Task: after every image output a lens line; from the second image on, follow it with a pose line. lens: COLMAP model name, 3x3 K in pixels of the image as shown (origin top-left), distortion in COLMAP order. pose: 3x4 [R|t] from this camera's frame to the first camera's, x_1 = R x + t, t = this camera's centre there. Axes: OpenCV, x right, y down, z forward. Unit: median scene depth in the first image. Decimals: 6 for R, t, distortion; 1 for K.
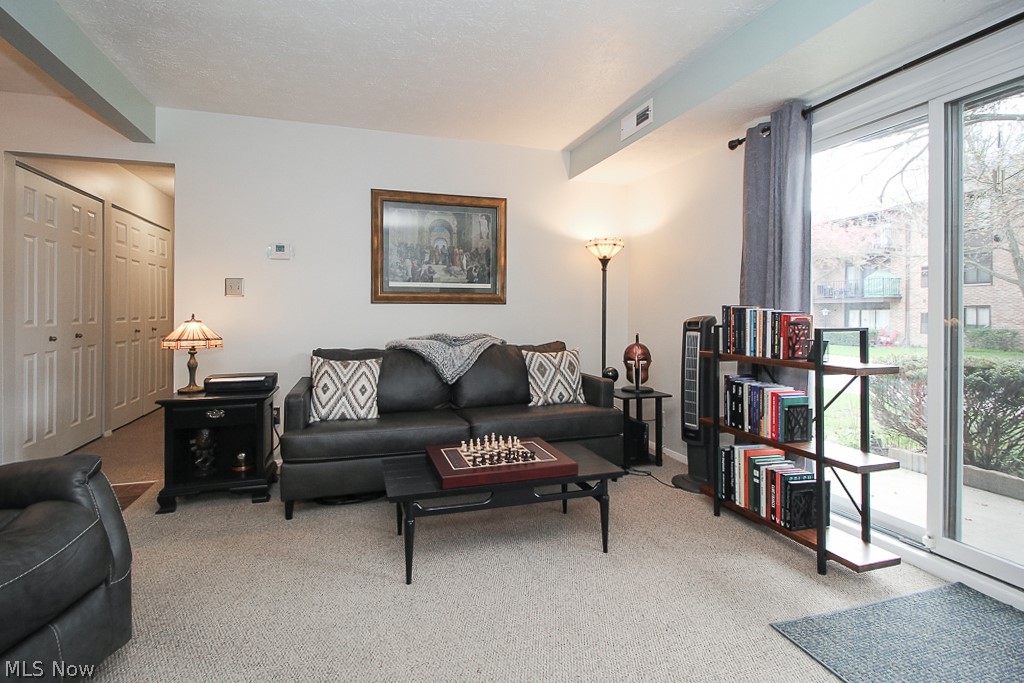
lens RADIAL K [[495.5, 0, 509.9], [0, 495.5, 315.4], [0, 0, 1]] dist [0.020279, -0.003944]
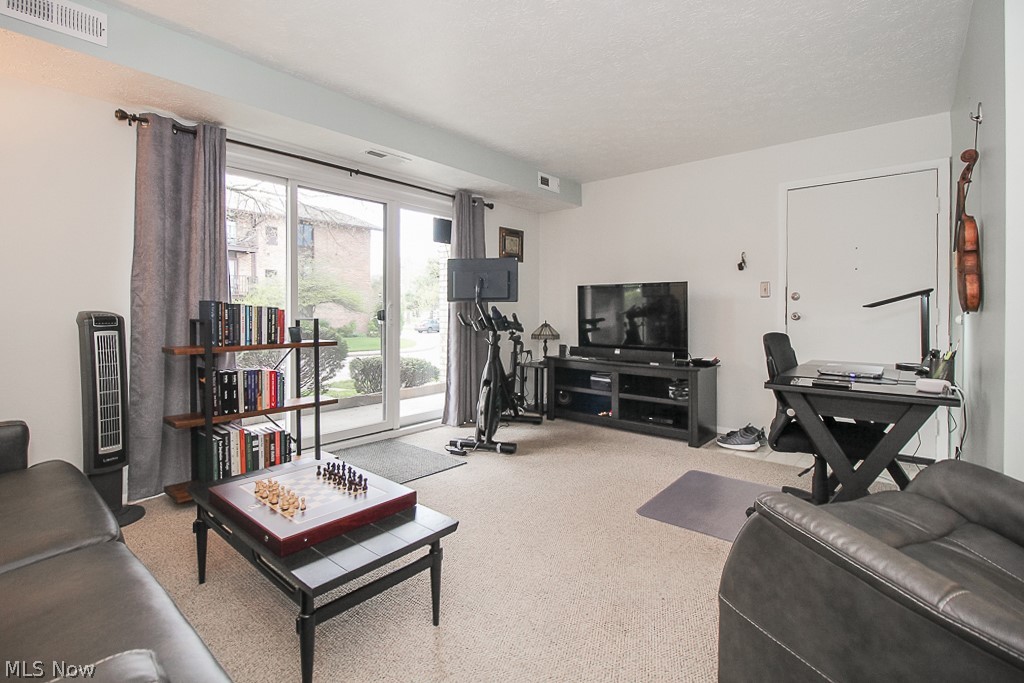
lens RADIAL K [[495.5, 0, 506.9], [0, 495.5, 309.5], [0, 0, 1]] dist [0.020279, -0.003944]
pose [[-0.524620, -0.007732, 0.851301, -0.820835], [-0.003603, 0.999970, 0.006862, -0.011897], [-0.851329, 0.000533, -0.524633, 1.101381]]
